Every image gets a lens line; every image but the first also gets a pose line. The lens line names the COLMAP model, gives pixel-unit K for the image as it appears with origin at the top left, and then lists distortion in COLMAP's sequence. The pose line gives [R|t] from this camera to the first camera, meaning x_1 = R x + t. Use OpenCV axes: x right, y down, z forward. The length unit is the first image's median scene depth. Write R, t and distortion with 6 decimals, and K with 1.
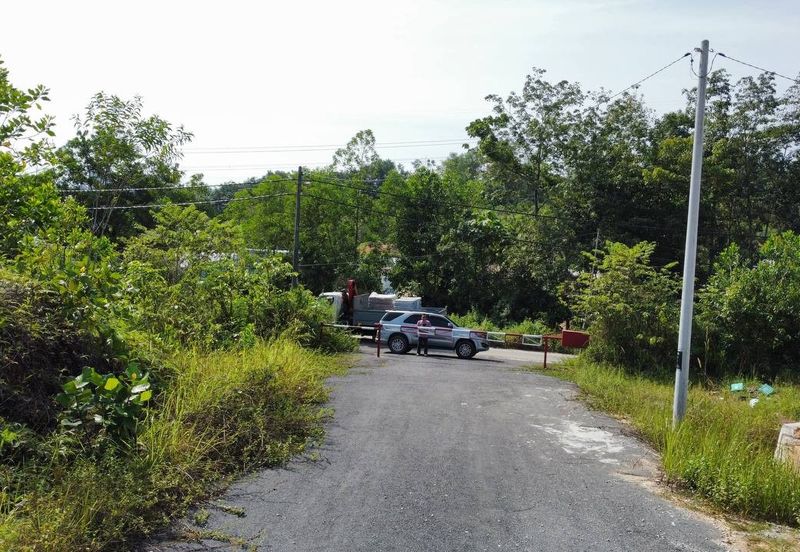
lens RADIAL K [[739.1, 0, 398.0], [0, 739.1, 277.0], [0, 0, 1]] dist [-0.004471, -0.010669]
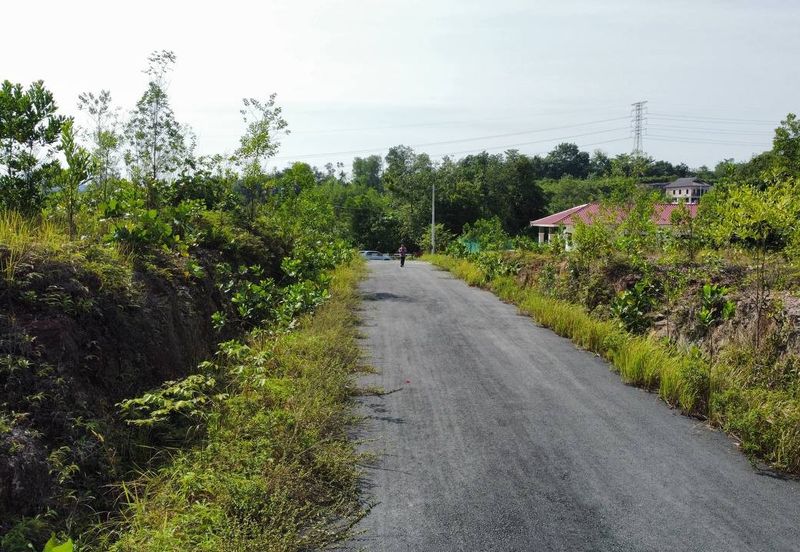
lens RADIAL K [[739.1, 0, 398.0], [0, 739.1, 277.0], [0, 0, 1]] dist [-0.004471, -0.010669]
pose [[0.990069, -0.051675, 0.130742, -0.176317], [0.049474, 0.998575, 0.020029, 0.068644], [-0.131591, -0.013362, 0.991214, -1.340107]]
